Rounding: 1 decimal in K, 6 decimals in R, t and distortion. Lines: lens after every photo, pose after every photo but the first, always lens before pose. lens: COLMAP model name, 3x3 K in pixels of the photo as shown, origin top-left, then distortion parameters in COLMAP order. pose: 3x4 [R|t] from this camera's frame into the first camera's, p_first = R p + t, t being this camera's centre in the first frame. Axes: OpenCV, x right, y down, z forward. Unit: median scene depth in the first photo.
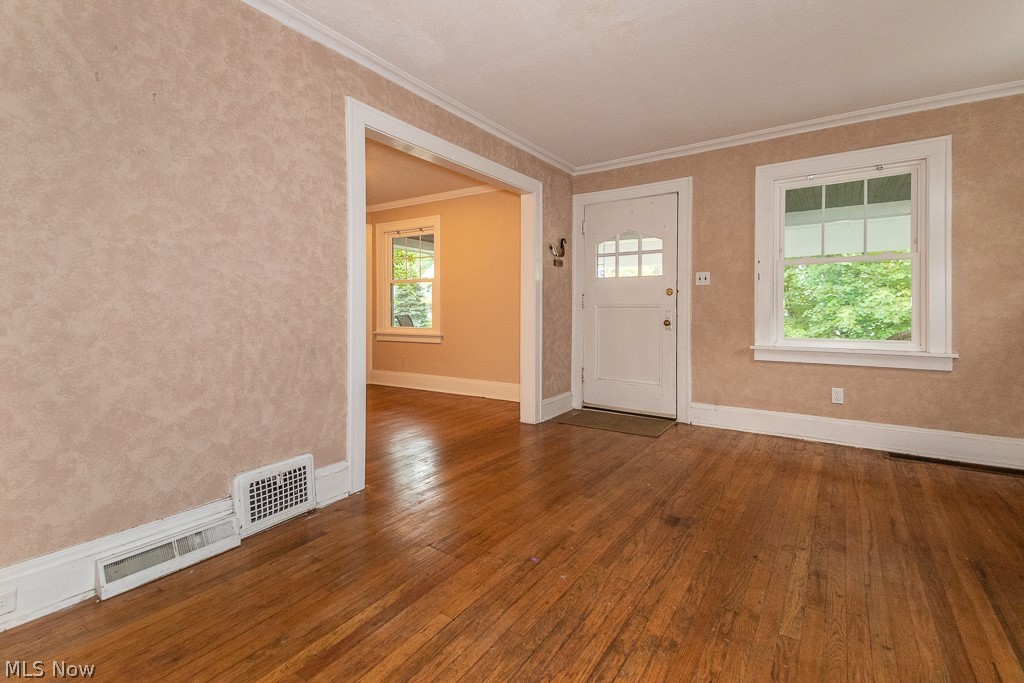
lens RADIAL K [[482.0, 0, 509.5], [0, 482.0, 348.3], [0, 0, 1]] dist [0.049751, -0.000663]
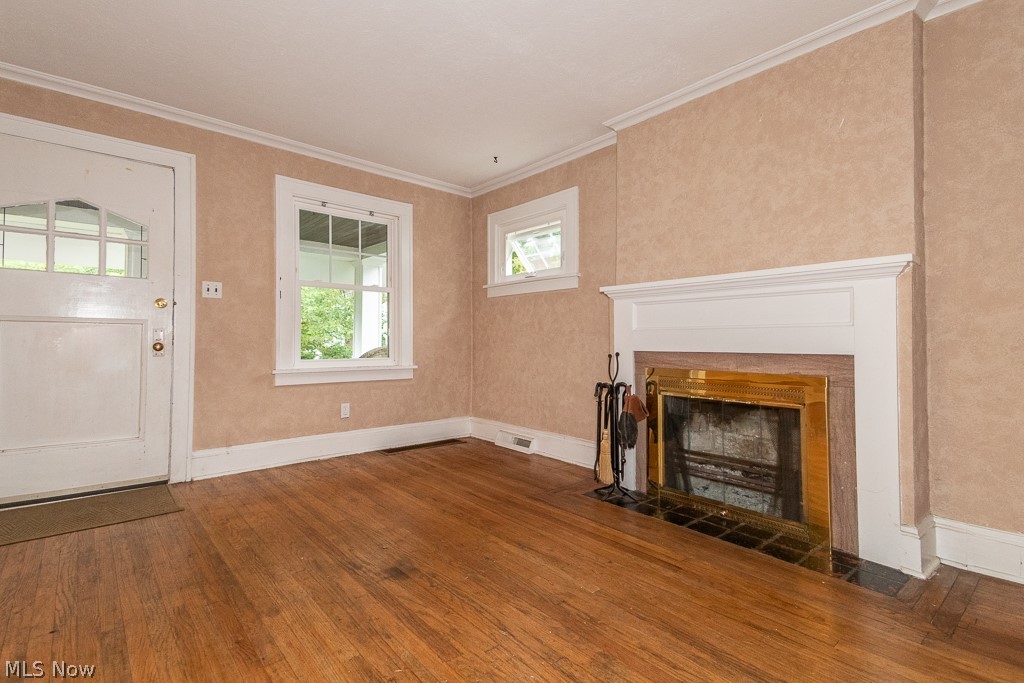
lens RADIAL K [[482.0, 0, 509.5], [0, 482.0, 348.3], [0, 0, 1]] dist [0.049751, -0.000663]
pose [[0.252272, -0.016482, 0.967516, -0.300466], [0.073065, 0.997325, -0.002062, -0.013654], [-0.964894, 0.071212, 0.252802, 0.399686]]
